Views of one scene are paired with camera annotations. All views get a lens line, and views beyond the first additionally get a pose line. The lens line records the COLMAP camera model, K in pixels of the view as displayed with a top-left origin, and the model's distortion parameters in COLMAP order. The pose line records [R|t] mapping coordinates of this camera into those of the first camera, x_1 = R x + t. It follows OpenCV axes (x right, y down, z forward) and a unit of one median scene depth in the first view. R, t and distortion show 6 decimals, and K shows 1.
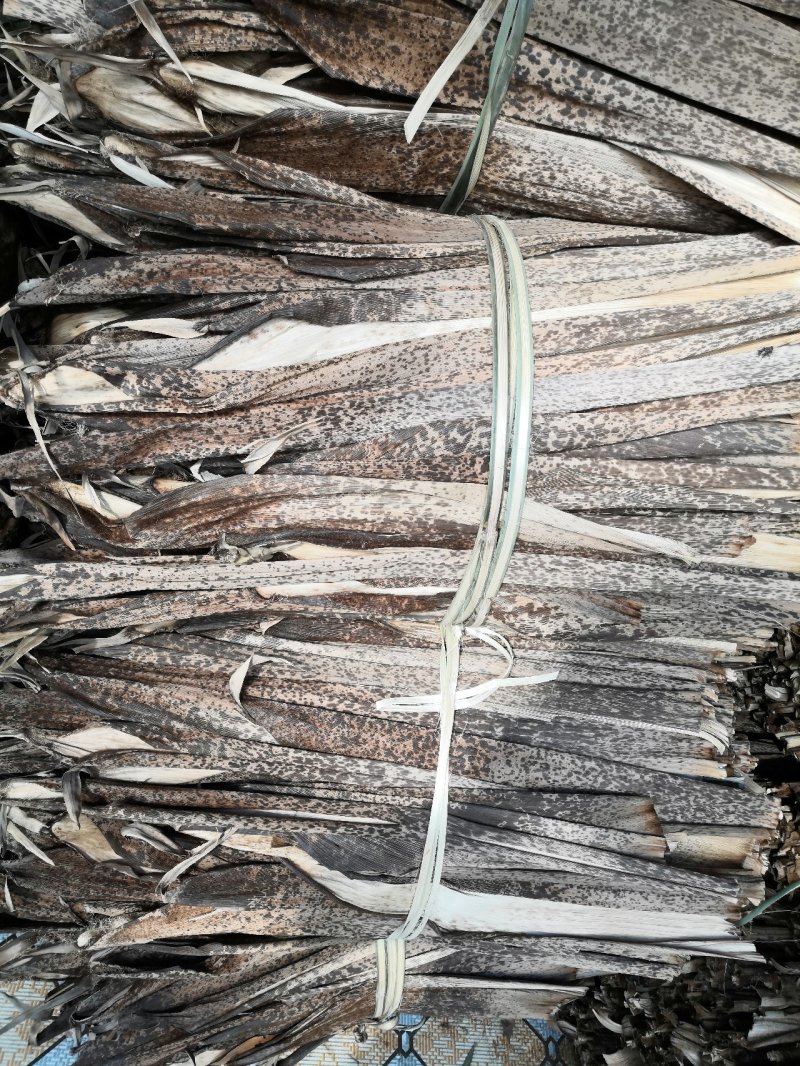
lens RADIAL K [[839.2, 0, 399.0], [0, 839.2, 533.4], [0, 0, 1]] dist [0.011065, 0.019998]
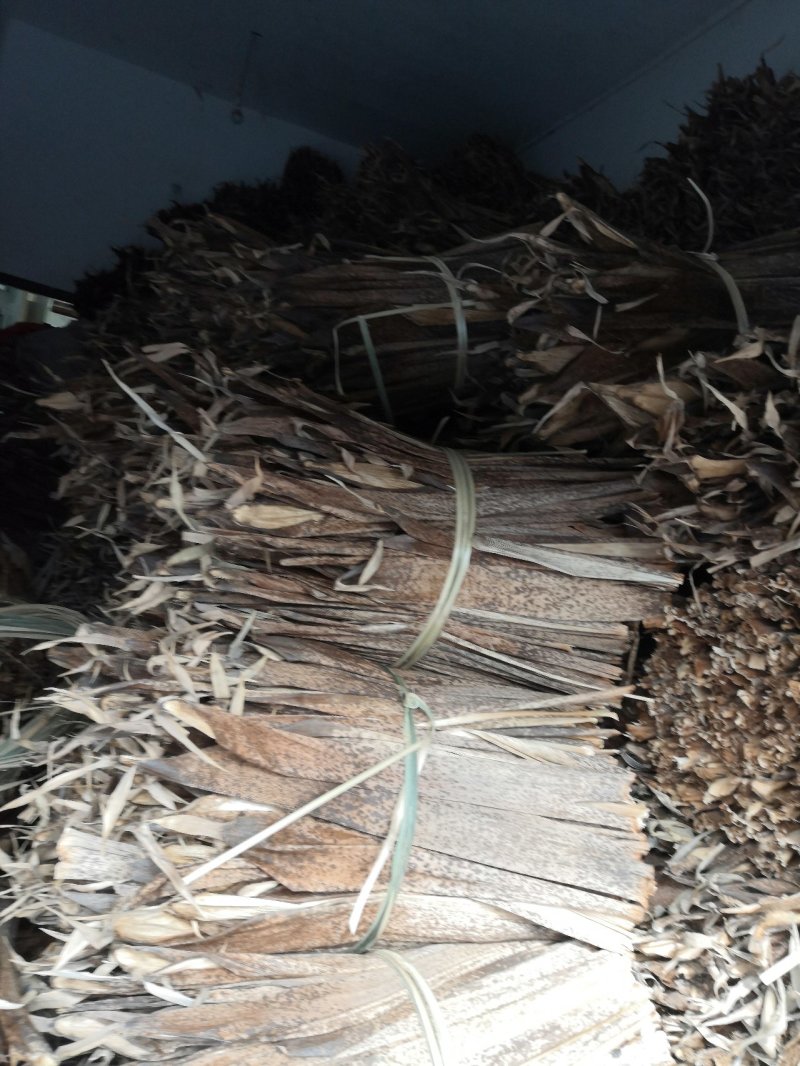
lens RADIAL K [[839.2, 0, 400.3], [0, 839.2, 533.3], [0, 0, 1]] dist [0.011065, 0.019998]
pose [[0.960609, -0.018439, 0.277290, -0.285557], [0.178739, 0.805027, -0.565670, -0.170375], [-0.212796, 0.592951, 0.776613, -0.537023]]
